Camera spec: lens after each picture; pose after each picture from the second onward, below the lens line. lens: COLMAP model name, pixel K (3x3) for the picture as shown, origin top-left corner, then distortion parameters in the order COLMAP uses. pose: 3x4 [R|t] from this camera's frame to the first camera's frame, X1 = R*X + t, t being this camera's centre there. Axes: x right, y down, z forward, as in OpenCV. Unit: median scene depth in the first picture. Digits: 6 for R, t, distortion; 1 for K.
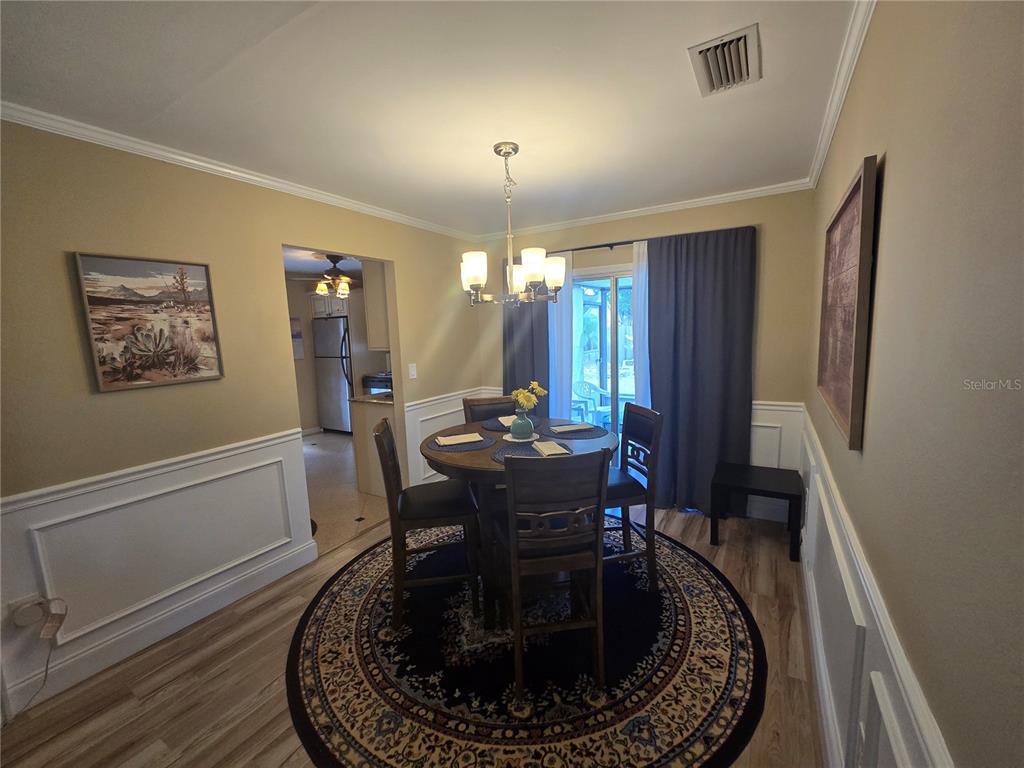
lens RADIAL K [[419.1, 0, 519.4], [0, 419.1, 378.4], [0, 0, 1]] dist [-0.001946, 0.002448]
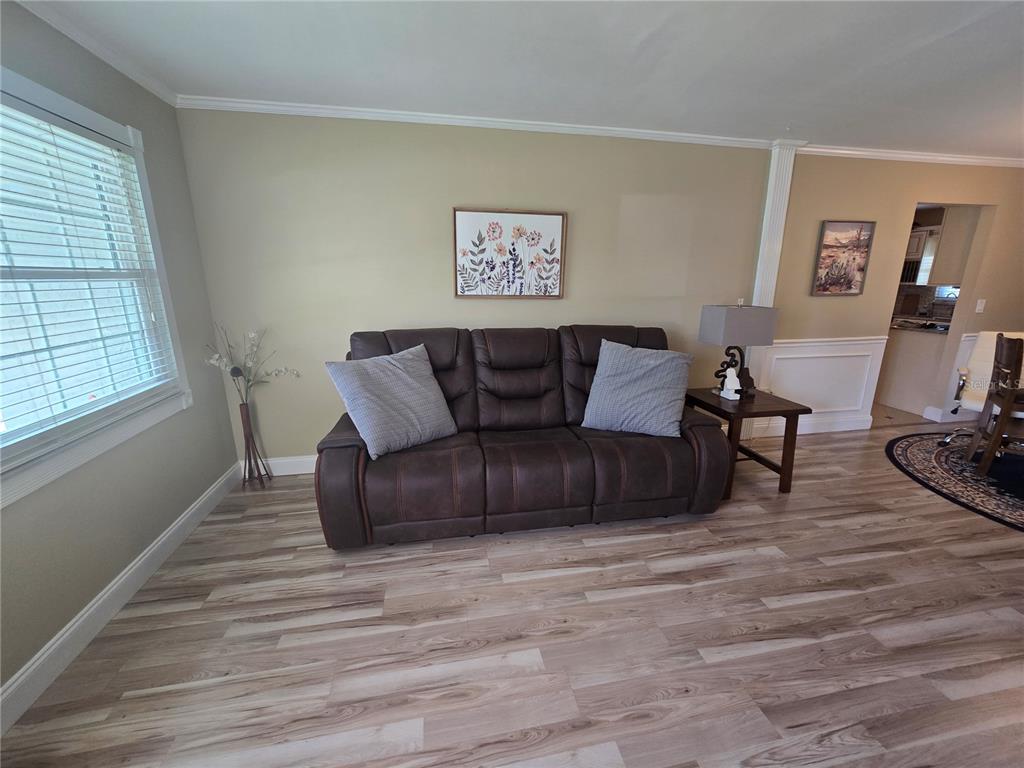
lens RADIAL K [[419.1, 0, 511.5], [0, 419.1, 386.4], [0, 0, 1]] dist [-0.001946, 0.002448]
pose [[0.670183, 0.213803, -0.710734, -0.414985], [-0.112397, 0.975802, 0.187556, 0.204468], [0.733636, -0.045813, 0.677997, -1.169079]]
